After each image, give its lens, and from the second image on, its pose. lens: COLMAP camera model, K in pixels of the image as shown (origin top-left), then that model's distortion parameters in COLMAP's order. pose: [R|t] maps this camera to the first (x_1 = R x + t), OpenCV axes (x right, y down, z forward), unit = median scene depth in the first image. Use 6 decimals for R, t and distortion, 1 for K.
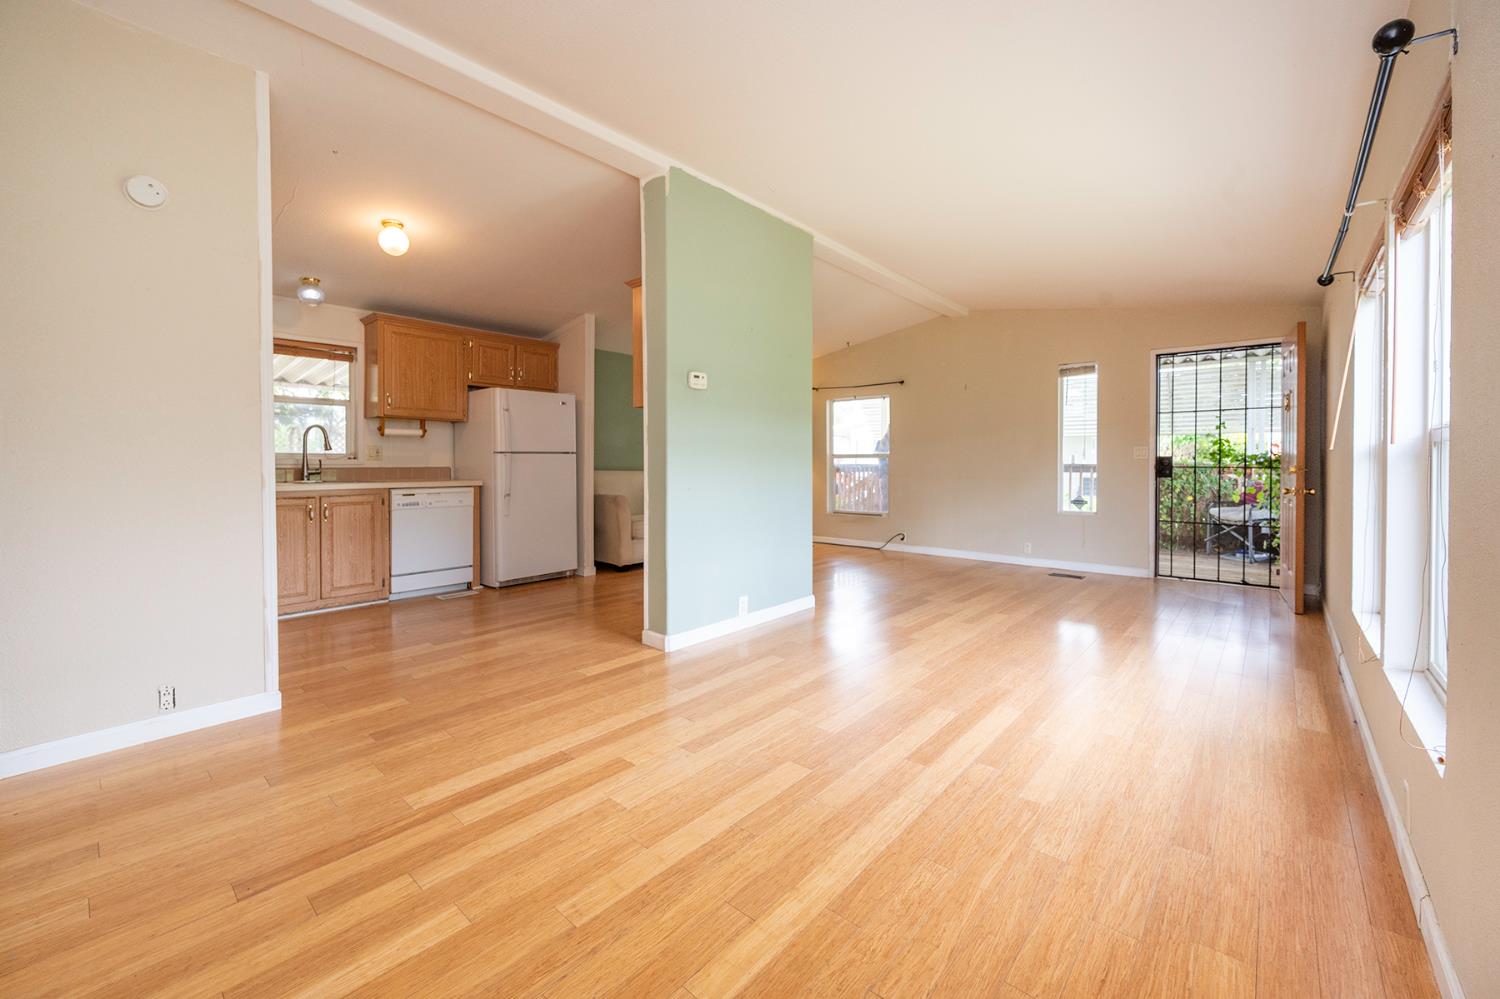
lens RADIAL K [[601.8, 0, 735.5], [0, 601.8, 471.9], [0, 0, 1]] dist [-0.001728, 0.000038]
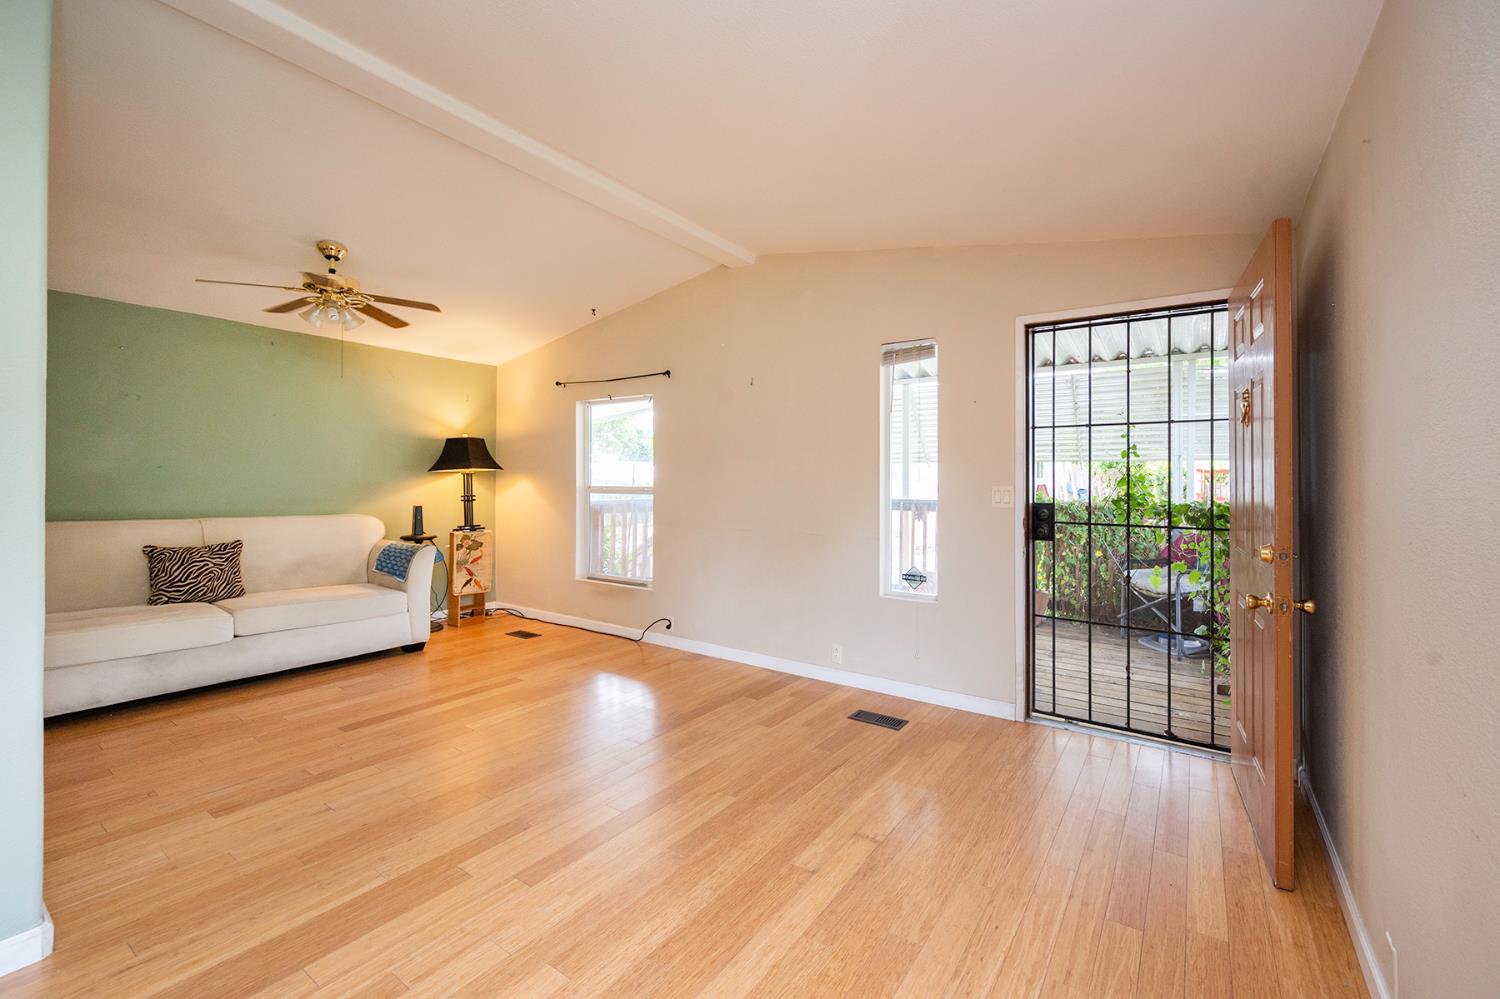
lens RADIAL K [[601.8, 0, 783.2], [0, 601.8, 473.6], [0, 0, 1]] dist [-0.001728, 0.000038]
pose [[0.991312, 0.007362, 0.131322, 0.439729], [-0.004345, 0.999720, -0.023245, -0.044461], [-0.131457, 0.022472, 0.991067, 0.517630]]
